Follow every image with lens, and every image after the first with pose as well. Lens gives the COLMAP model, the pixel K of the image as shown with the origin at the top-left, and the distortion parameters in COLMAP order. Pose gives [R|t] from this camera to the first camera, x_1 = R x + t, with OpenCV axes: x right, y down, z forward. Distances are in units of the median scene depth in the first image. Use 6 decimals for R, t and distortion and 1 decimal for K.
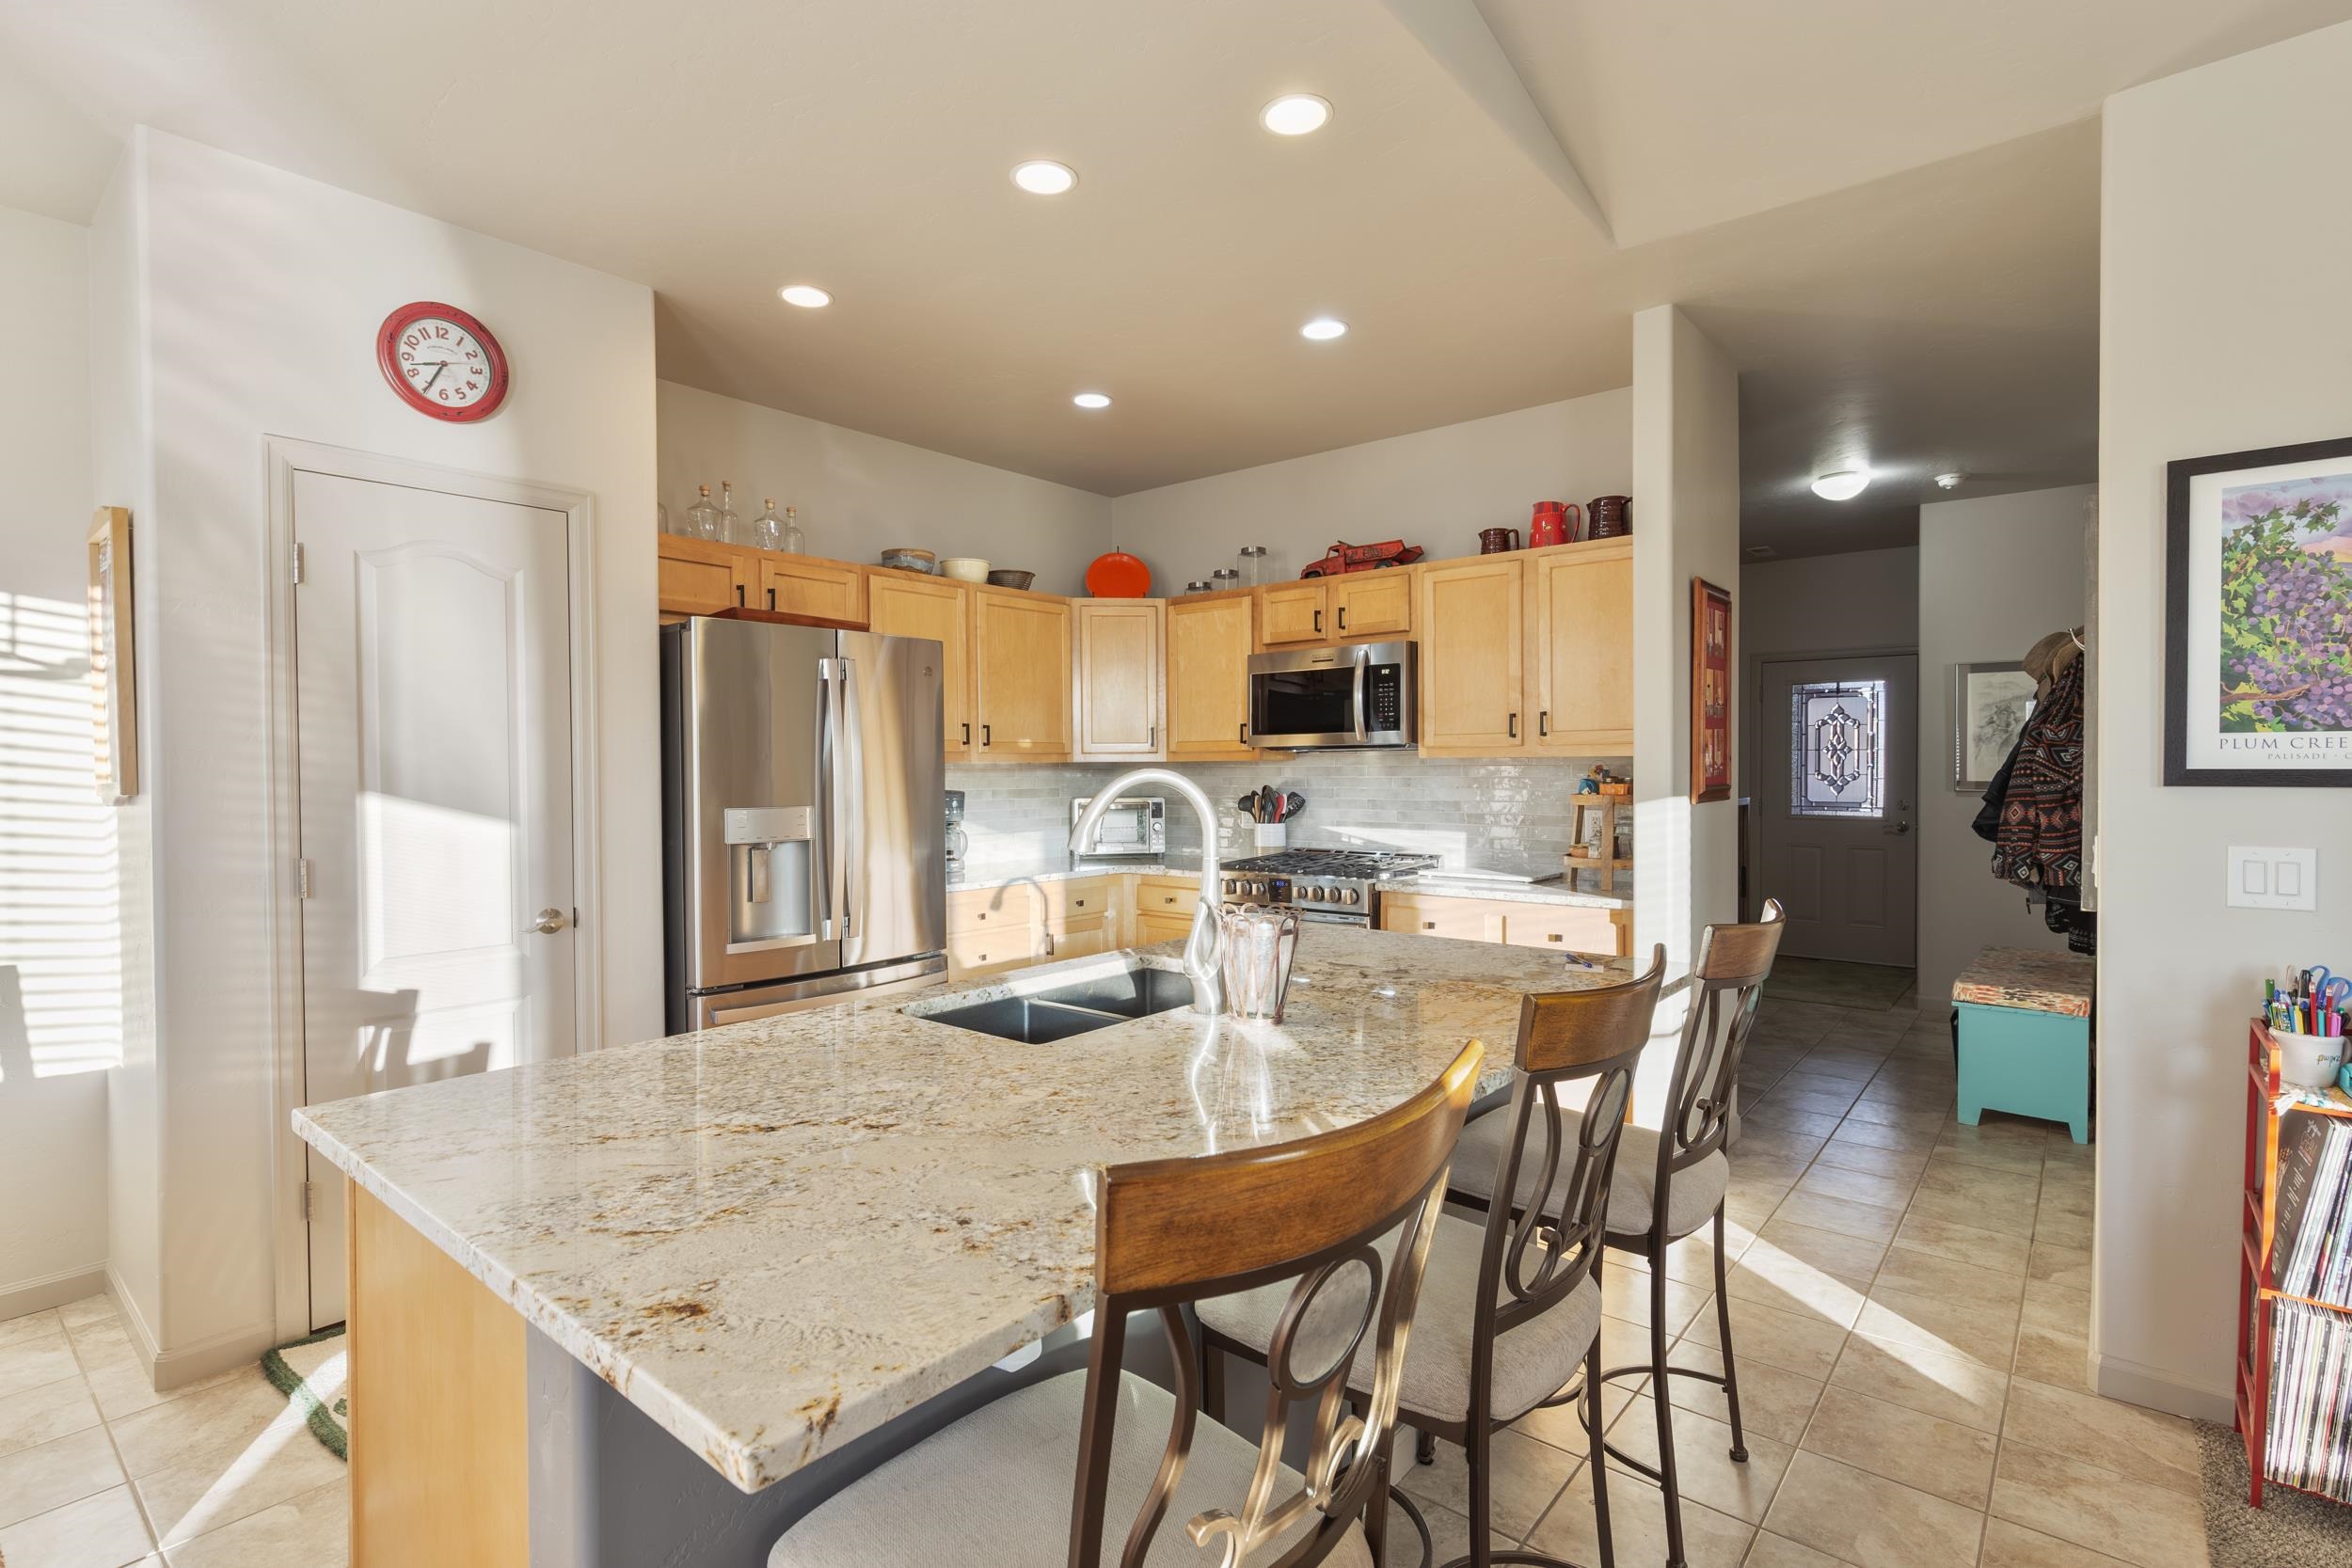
lens RADIAL K [[1125.3, 0, 1169.0], [0, 1125.3, 783.3], [0, 0, 1]] dist [-0.022390, 0.000375]
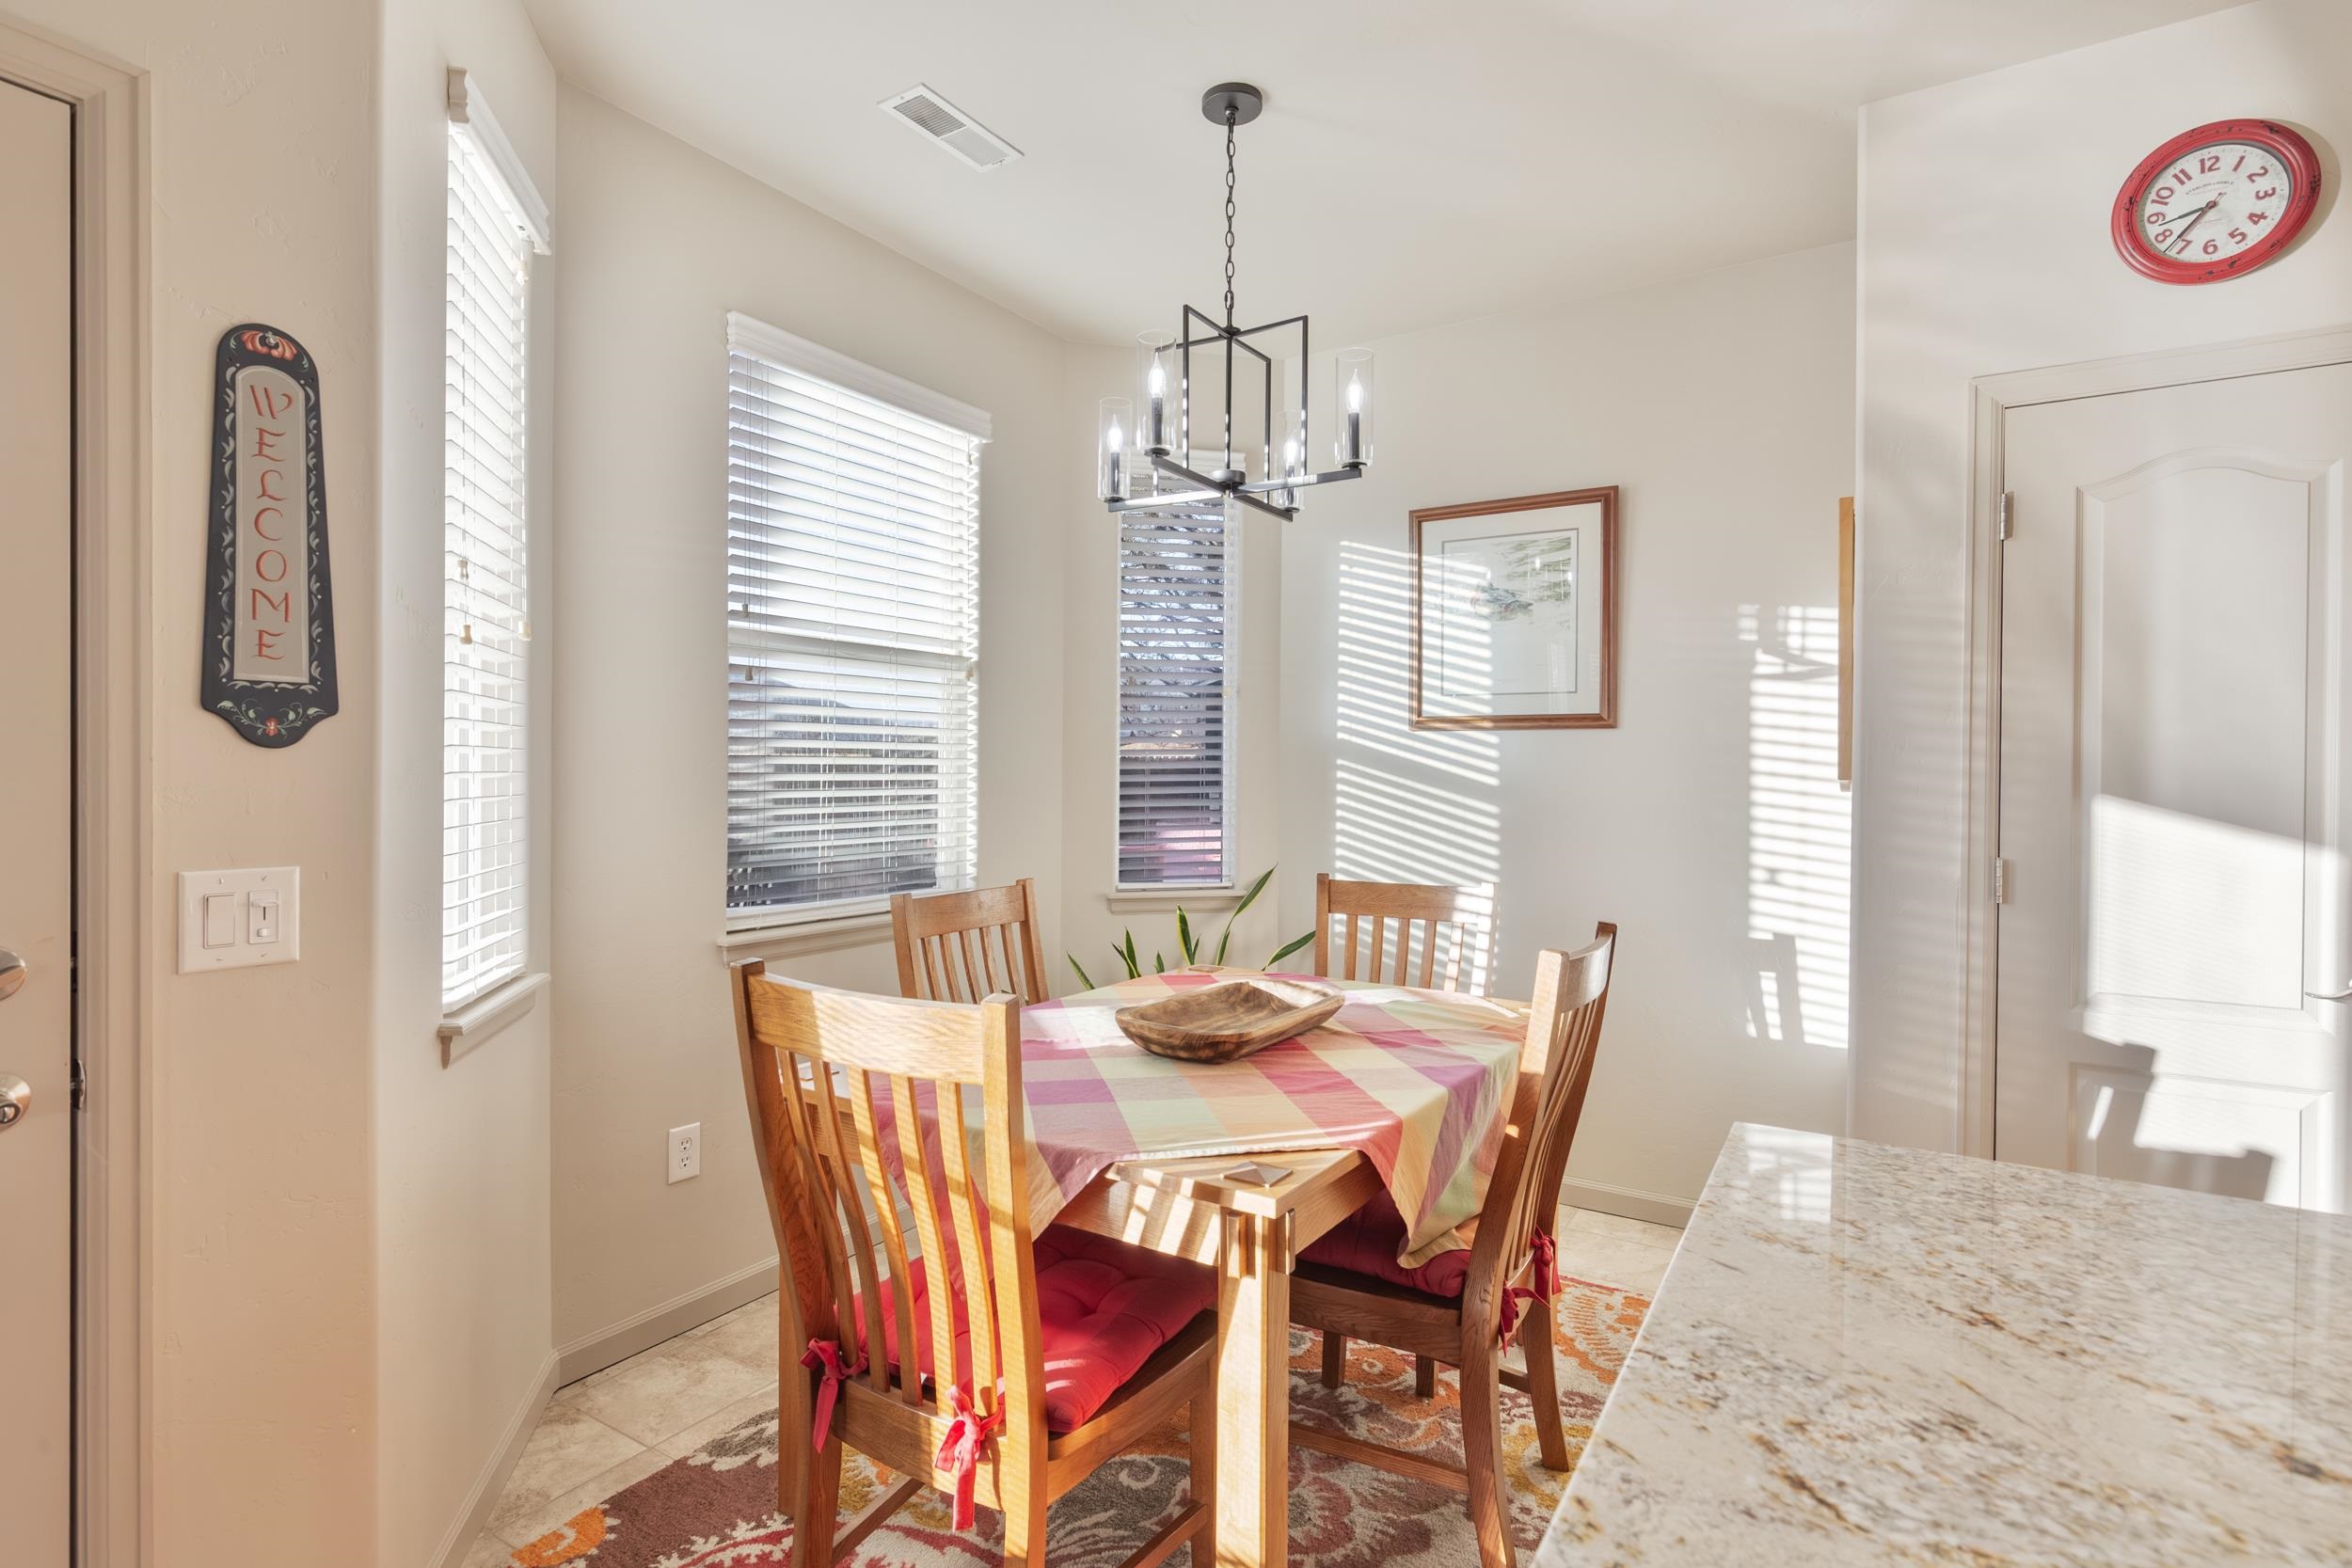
lens RADIAL K [[1168.4, 0, 1164.1], [0, 1168.4, 772.9], [0, 0, 1]] dist [0.001432, -0.001565]
pose [[0.122917, 0.002347, -0.992414, 0.030719], [-0.031709, 0.999496, -0.001563, 0.021927], [0.991910, 0.031661, 0.122930, 0.252150]]
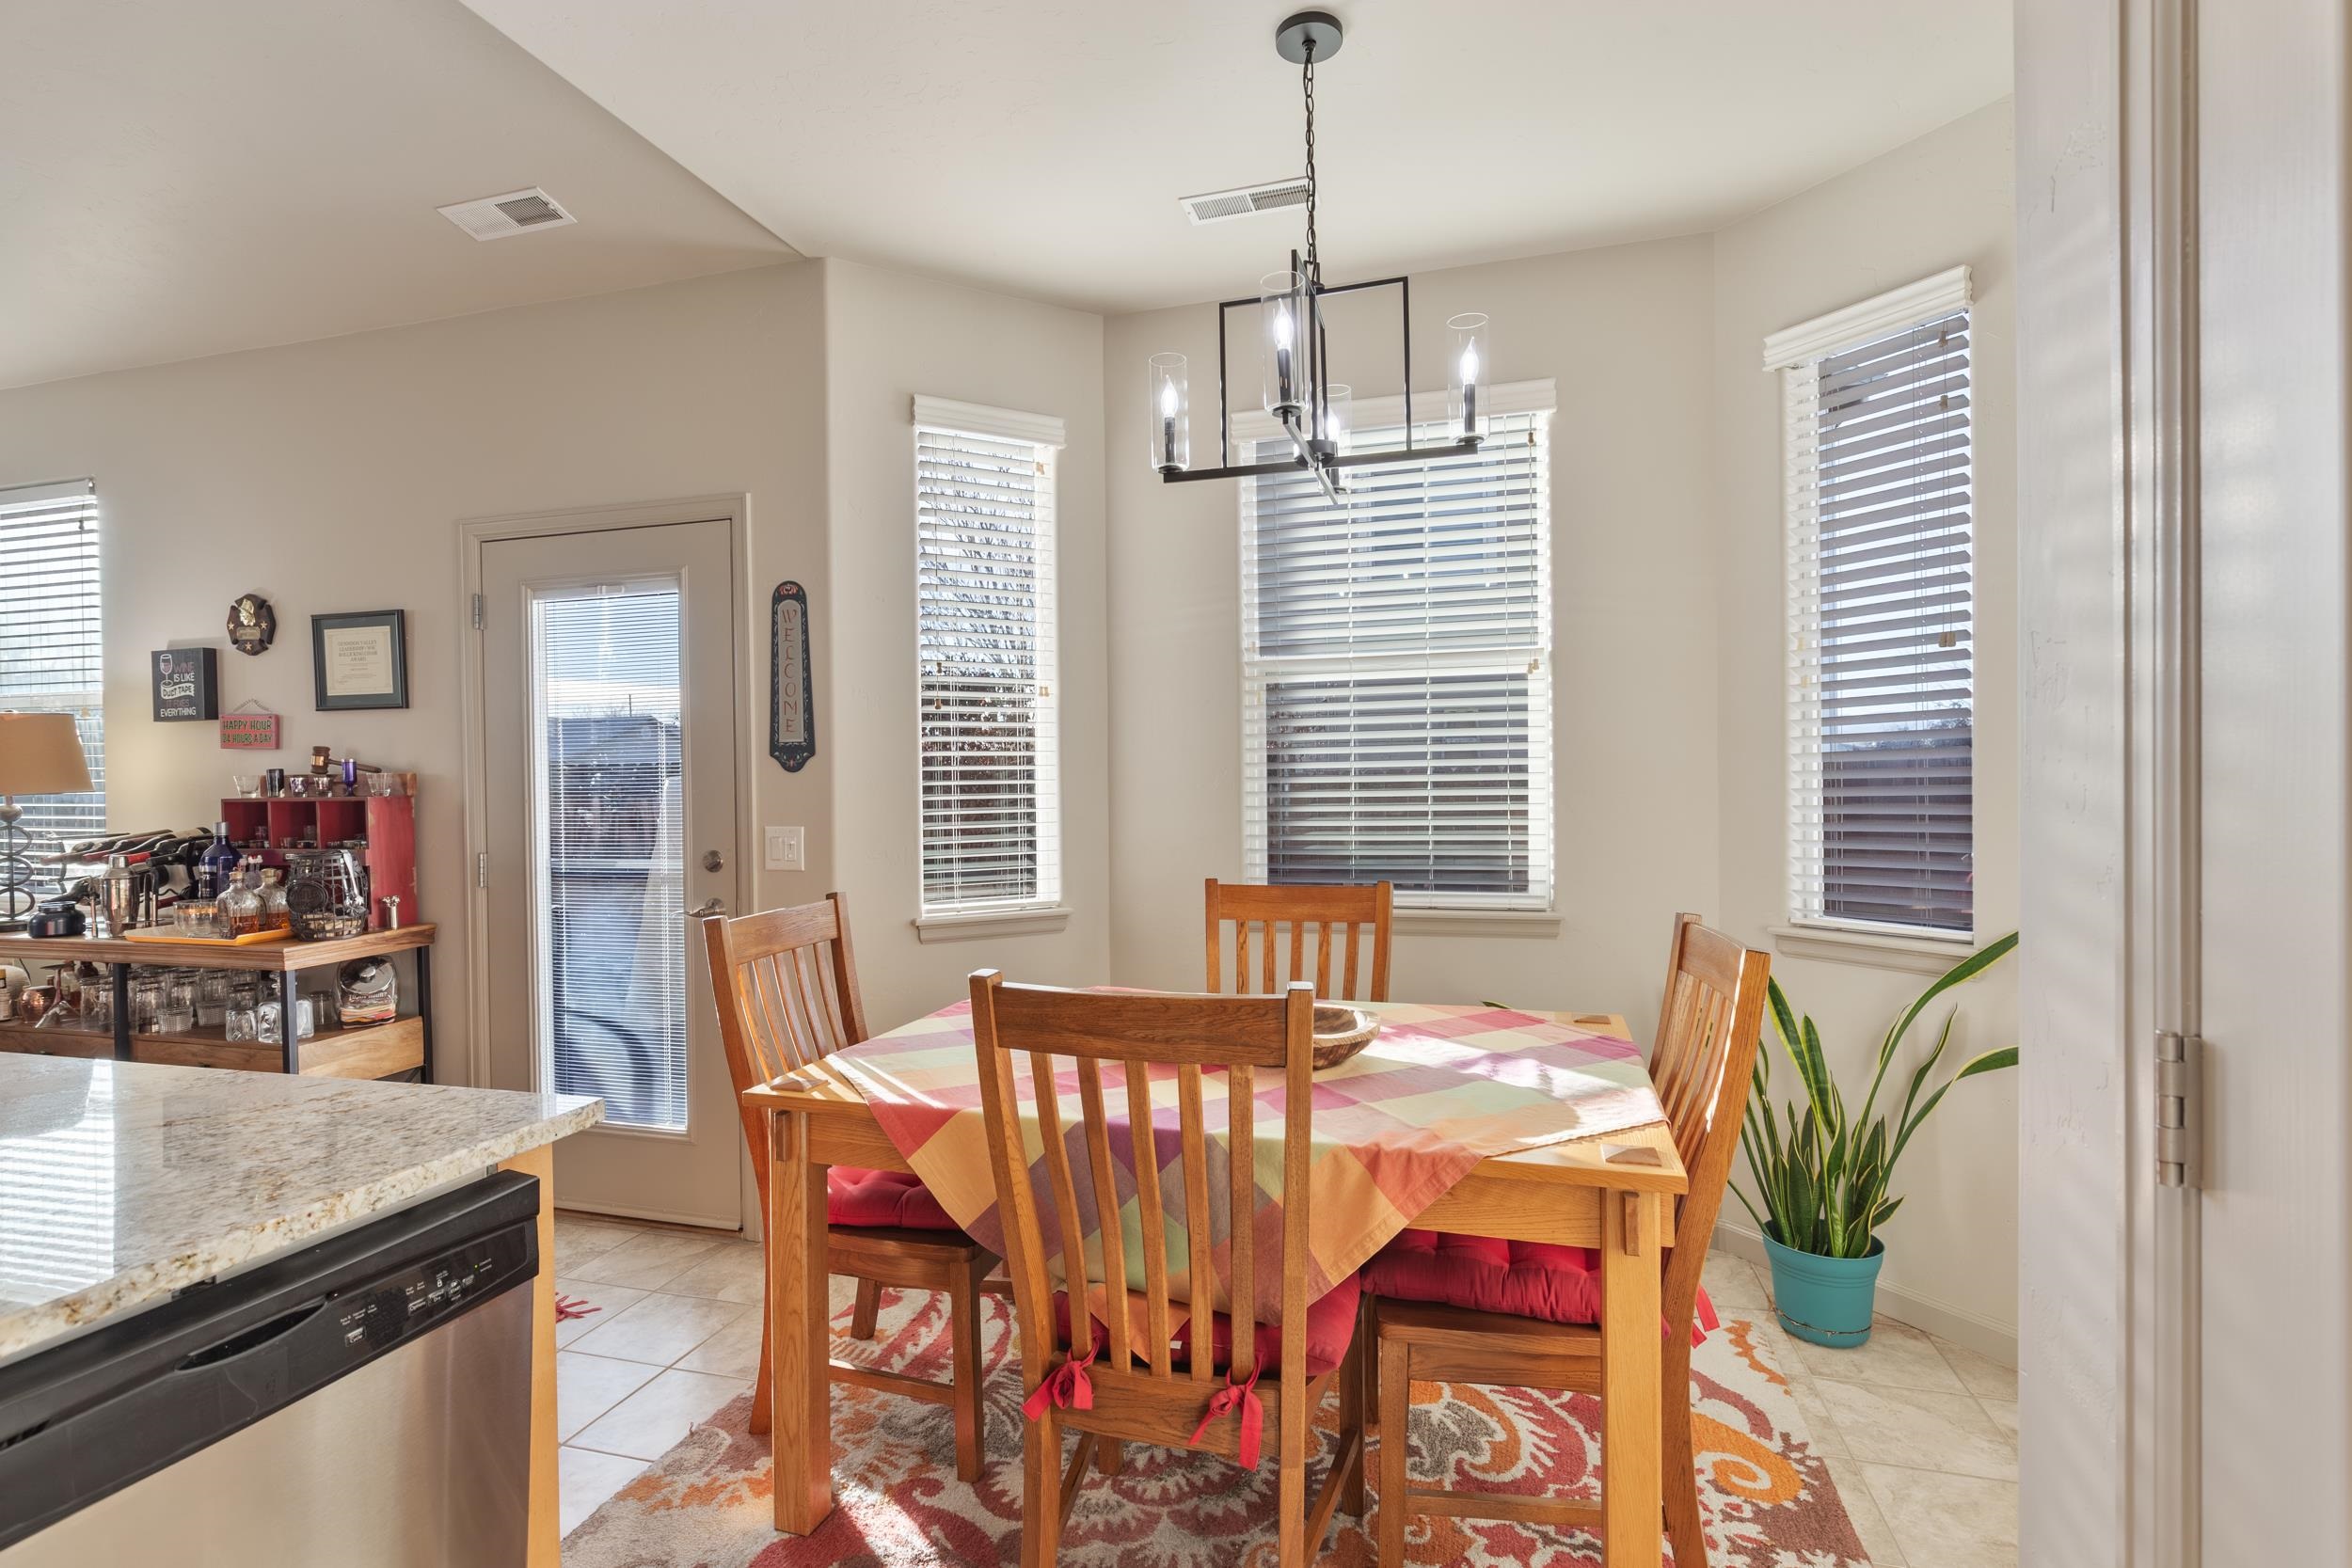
lens RADIAL K [[1125.3, 0, 1171.7], [0, 1125.3, 788.1], [0, 0, 1]] dist [-0.022390, 0.000375]
pose [[-0.912862, 0.027225, -0.407360, -0.468580], [0.009862, 0.998953, 0.044664, -0.010427], [0.408149, 0.036755, -0.912175, 1.156286]]
